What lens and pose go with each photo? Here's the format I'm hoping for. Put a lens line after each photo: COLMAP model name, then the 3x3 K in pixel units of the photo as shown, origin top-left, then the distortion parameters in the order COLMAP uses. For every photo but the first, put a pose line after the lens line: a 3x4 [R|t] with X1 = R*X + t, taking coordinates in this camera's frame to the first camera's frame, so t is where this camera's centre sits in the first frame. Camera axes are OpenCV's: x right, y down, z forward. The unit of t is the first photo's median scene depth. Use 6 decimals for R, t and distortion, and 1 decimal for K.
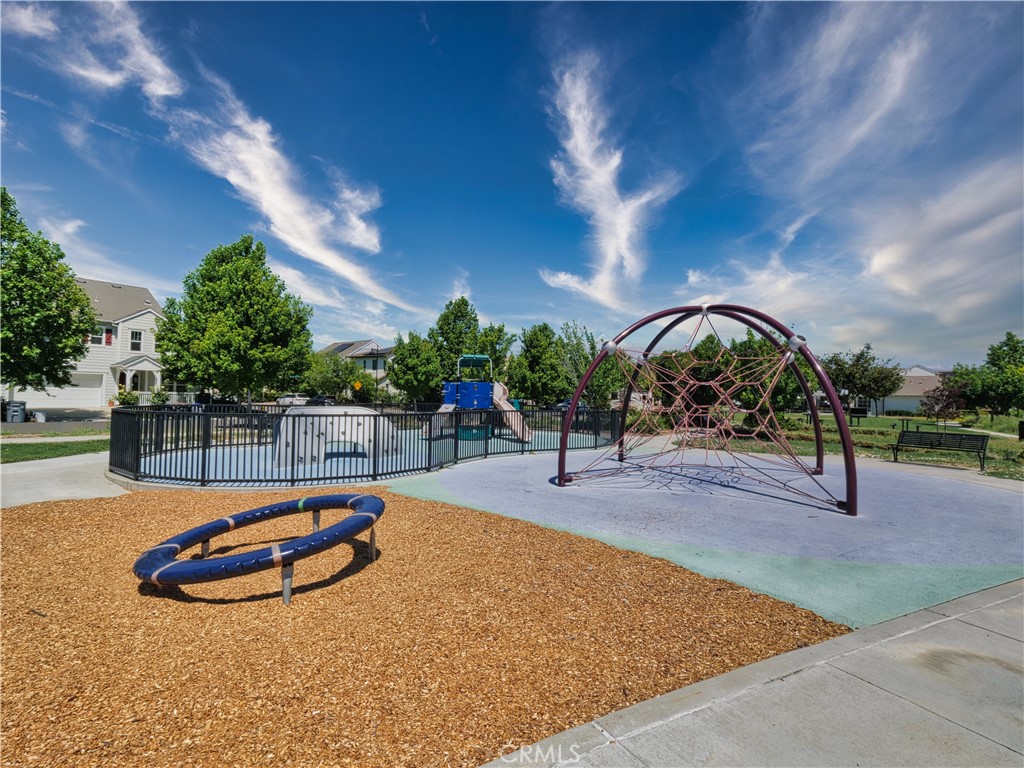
lens RADIAL K [[528.6, 0, 512.2], [0, 528.6, 388.6], [0, 0, 1]] dist [0.013552, -0.000044]
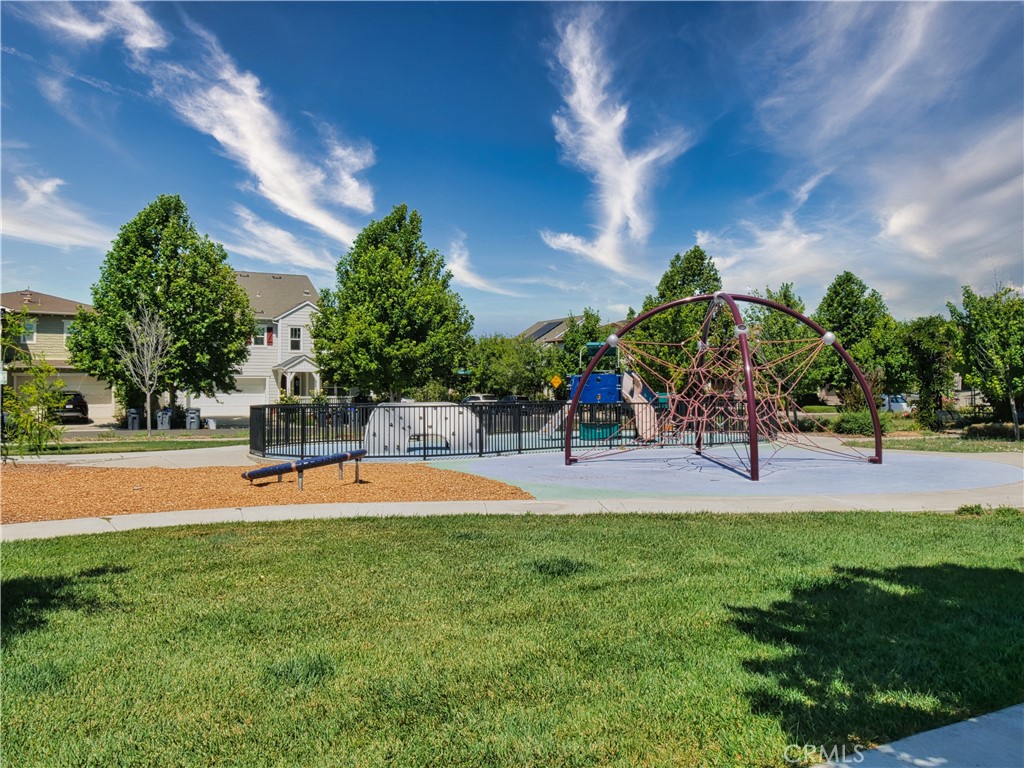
lens RADIAL K [[834.8, 0, 512.0], [0, 834.8, 384.0], [0, 0, 1]] dist [0.003072, 0.001606]
pose [[0.927821, -0.030492, -0.371778, 0.198087], [0.030787, 0.999513, -0.005144, 0.004549], [0.371754, -0.006673, 0.928307, -0.216246]]
